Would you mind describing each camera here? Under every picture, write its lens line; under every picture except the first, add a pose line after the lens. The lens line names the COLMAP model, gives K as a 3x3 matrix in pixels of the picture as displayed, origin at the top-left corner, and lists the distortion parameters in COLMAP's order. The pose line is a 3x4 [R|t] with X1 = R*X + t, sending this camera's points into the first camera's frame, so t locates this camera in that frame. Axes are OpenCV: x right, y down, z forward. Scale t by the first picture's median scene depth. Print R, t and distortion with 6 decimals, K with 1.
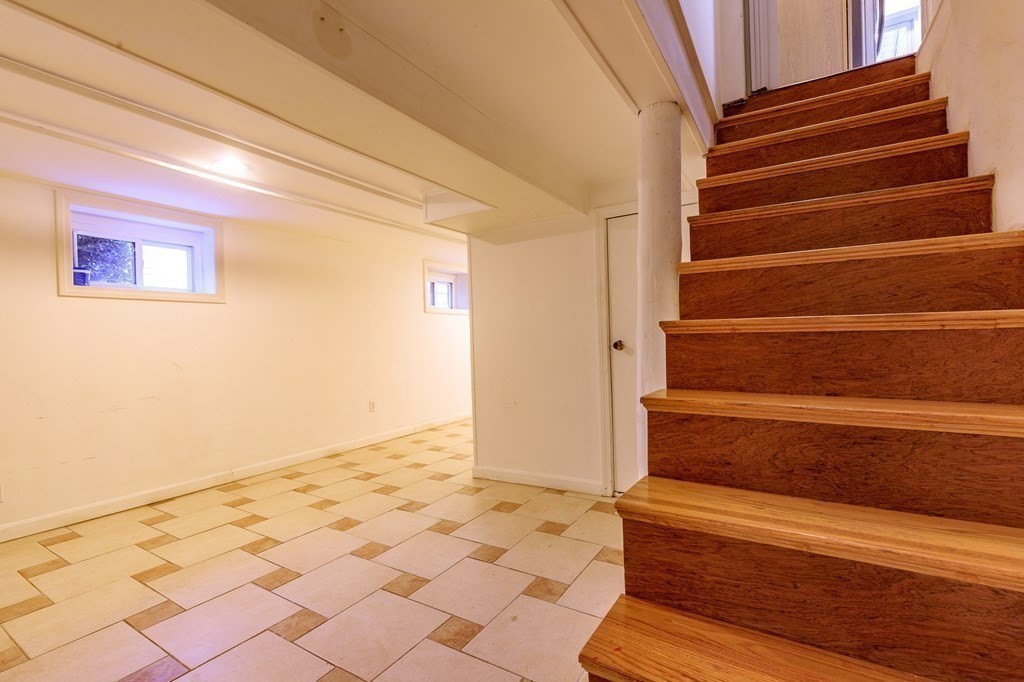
lens RADIAL K [[449.1, 0, 513.9], [0, 449.1, 343.5], [0, 0, 1]] dist [0.009006, -0.000084]
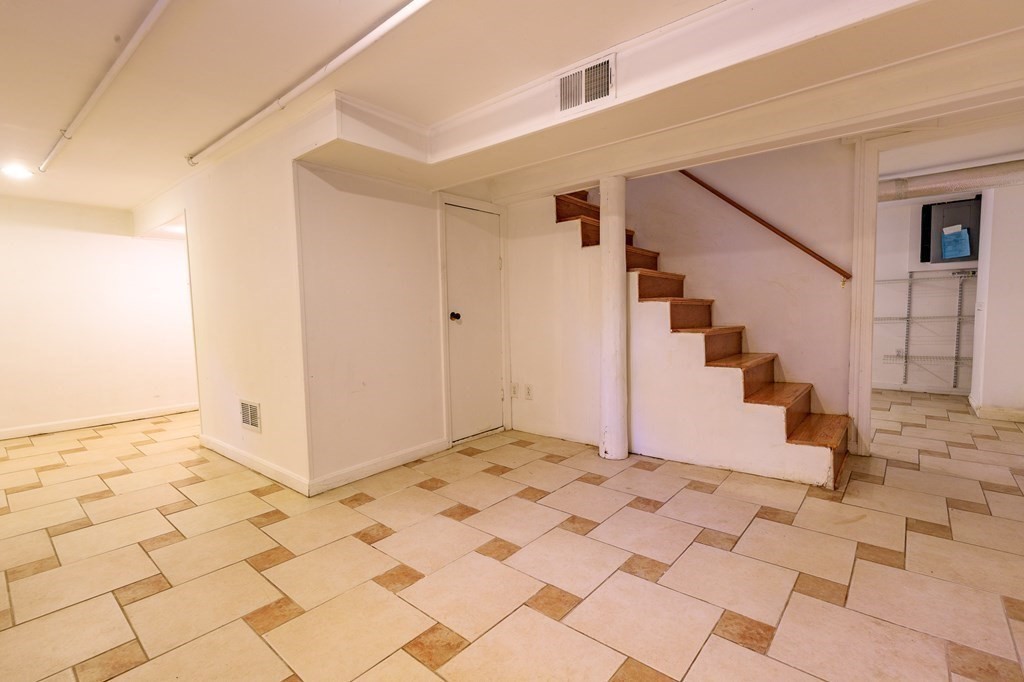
lens RADIAL K [[449.1, 0, 513.9], [0, 449.1, 343.5], [0, 0, 1]] dist [0.009006, -0.000084]
pose [[0.177266, -0.047508, 0.983016, -0.888970], [0.025056, 0.998728, 0.043749, 0.027435], [-0.983844, 0.016875, 0.178230, 0.638741]]
